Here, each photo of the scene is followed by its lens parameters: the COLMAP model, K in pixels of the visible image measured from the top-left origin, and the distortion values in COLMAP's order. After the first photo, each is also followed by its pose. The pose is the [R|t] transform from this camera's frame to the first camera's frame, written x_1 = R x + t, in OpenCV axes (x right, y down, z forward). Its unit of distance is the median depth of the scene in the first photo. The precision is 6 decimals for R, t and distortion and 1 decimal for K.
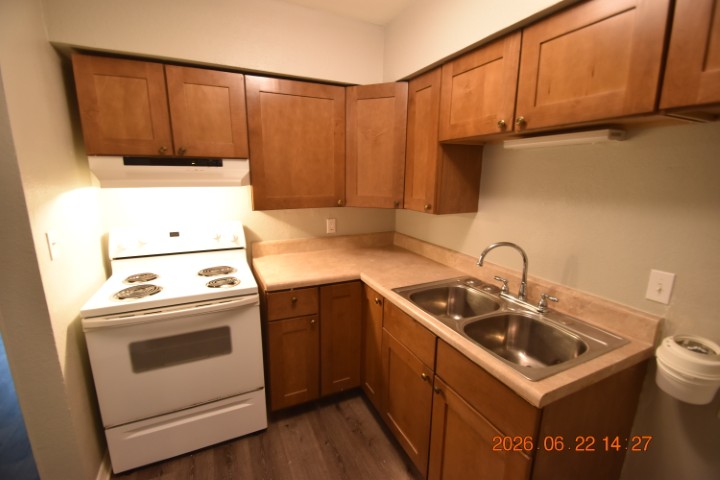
lens RADIAL K [[313.6, 0, 357.6], [0, 313.6, 244.4], [0, 0, 1]] dist [0.011201, -0.017450]
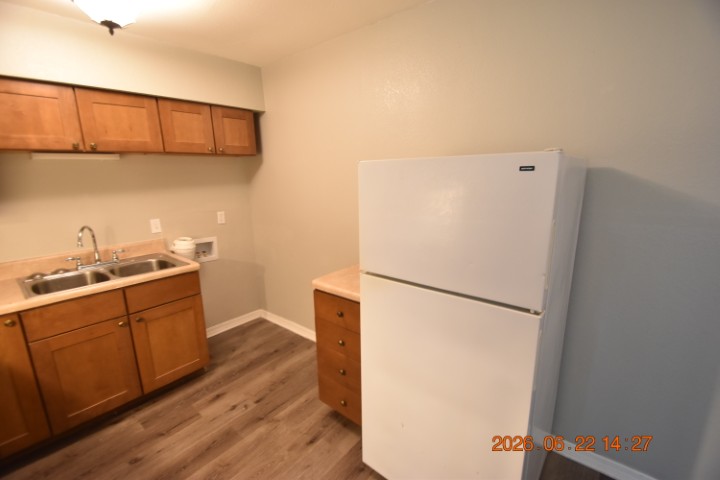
lens RADIAL K [[315.9, 0, 357.2], [0, 315.9, 243.7], [0, 0, 1]] dist [0.026653, -0.017988]
pose [[-0.411037, -0.201664, 0.889033, -1.699157], [0.220141, 0.924406, 0.311468, -0.142684], [-0.884639, 0.323737, -0.335571, 0.531552]]
